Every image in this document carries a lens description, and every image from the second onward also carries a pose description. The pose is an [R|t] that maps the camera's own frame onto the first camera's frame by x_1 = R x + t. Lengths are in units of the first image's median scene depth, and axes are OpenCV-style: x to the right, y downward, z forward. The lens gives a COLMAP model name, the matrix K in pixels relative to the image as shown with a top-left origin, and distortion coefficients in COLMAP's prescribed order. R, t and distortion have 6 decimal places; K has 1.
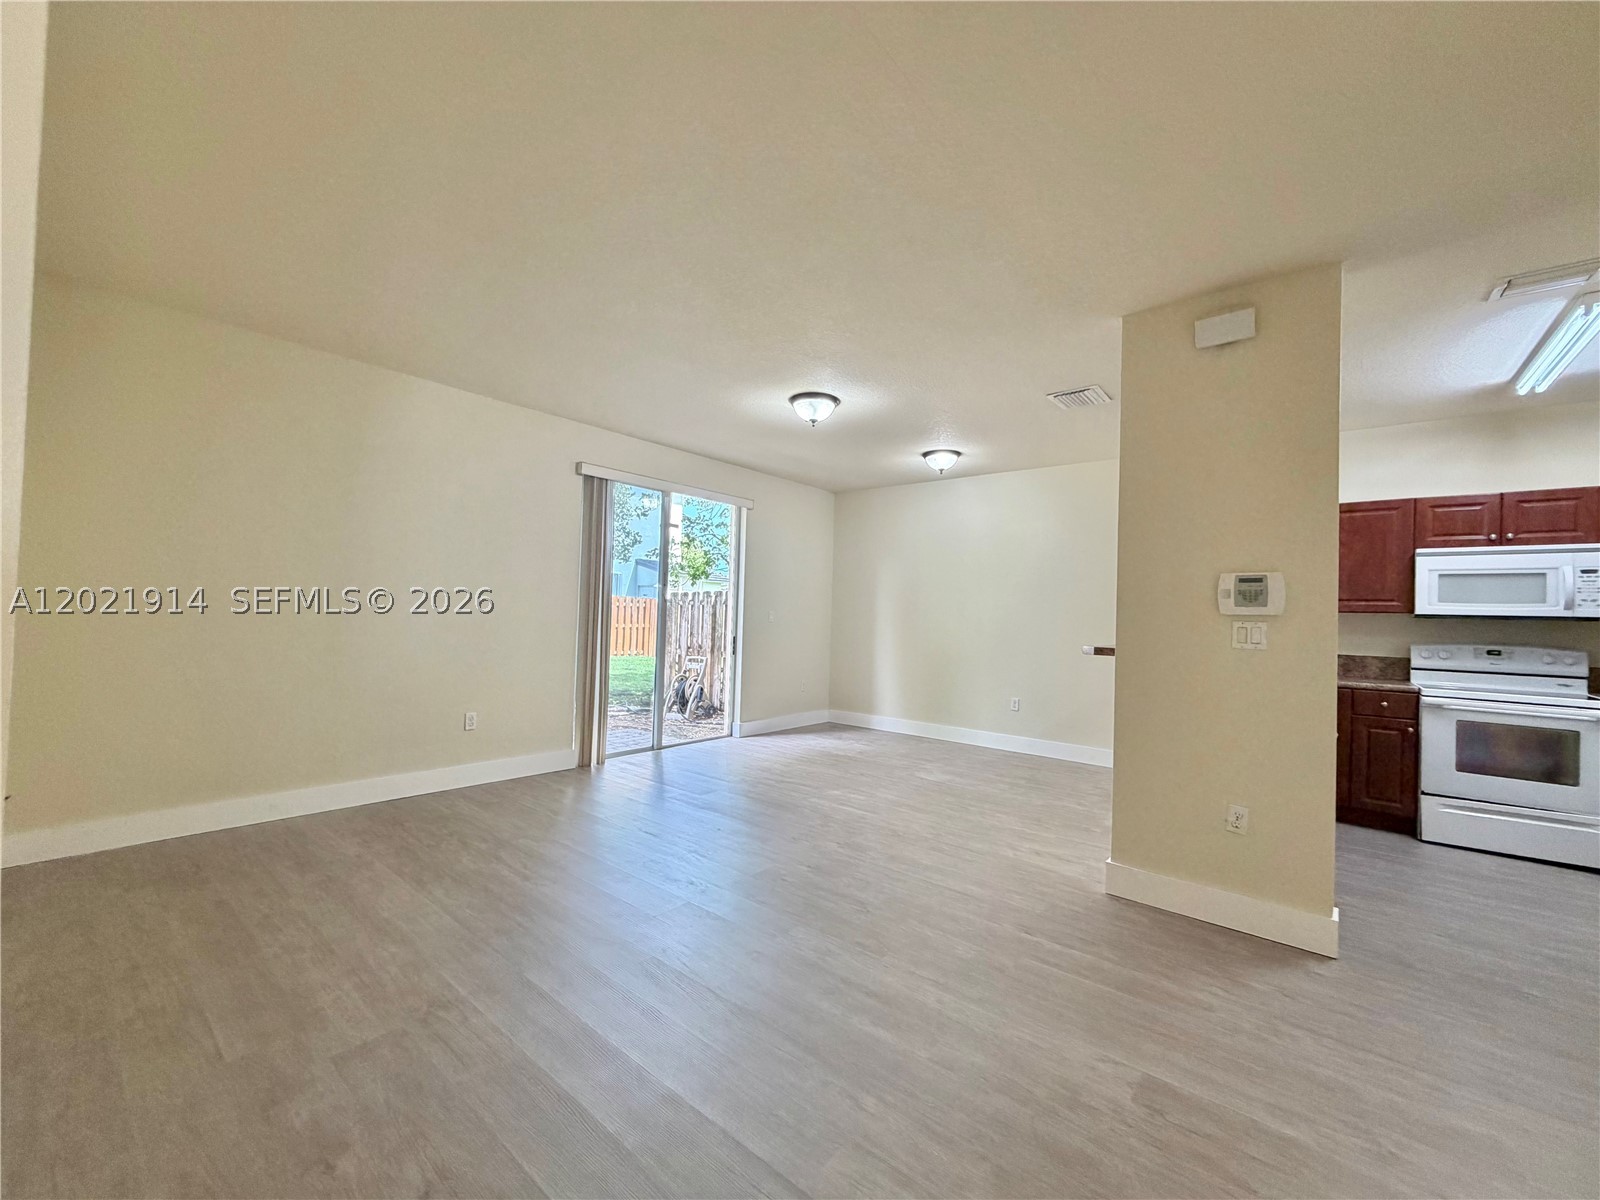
lens RADIAL K [[649.3, 0, 790.7], [0, 649.3, 601.6], [0, 0, 1]] dist [-0.001000, 0.001936]
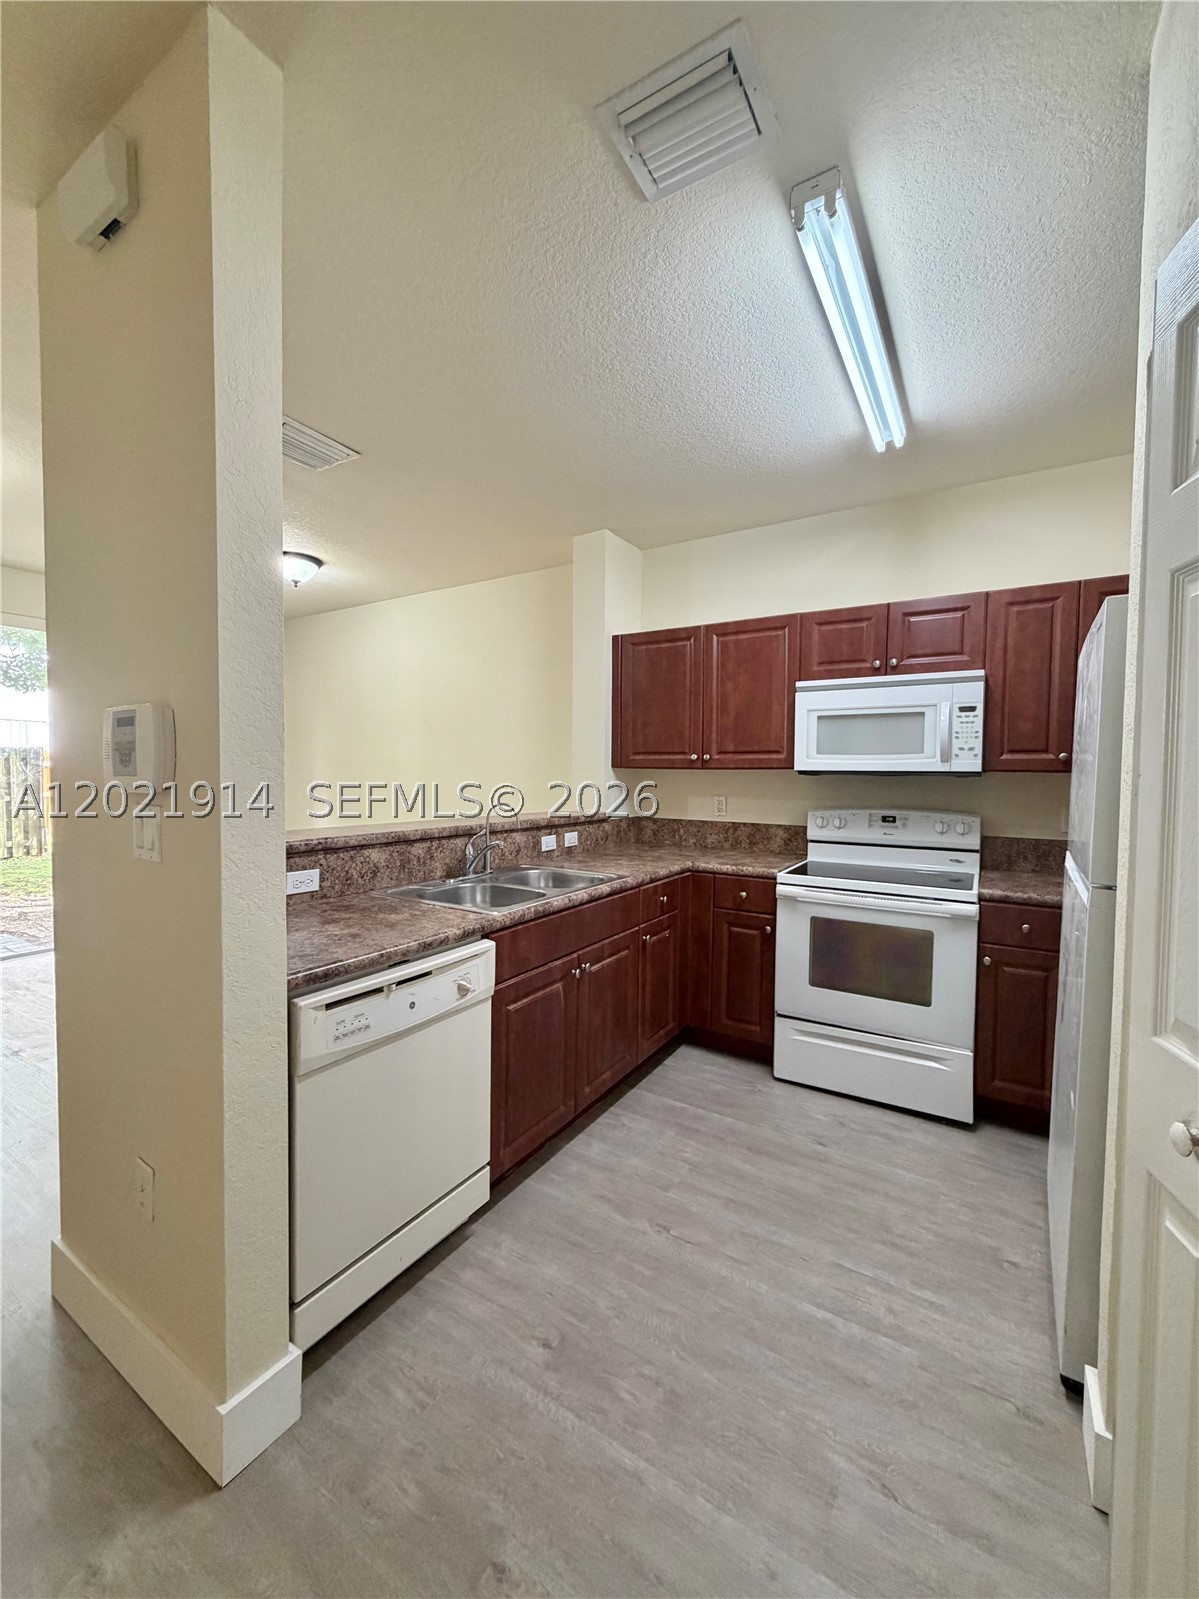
lens RADIAL K [[648.9, 0, 588.8], [0, 648.9, 798.4], [0, 0, 1]] dist [-0.001000, 0.001936]
pose [[0.990619, -0.026990, 0.133961, 0.660842], [0.018929, 0.997953, 0.061086, 0.001293], [-0.135336, -0.057977, 0.989102, 0.311661]]
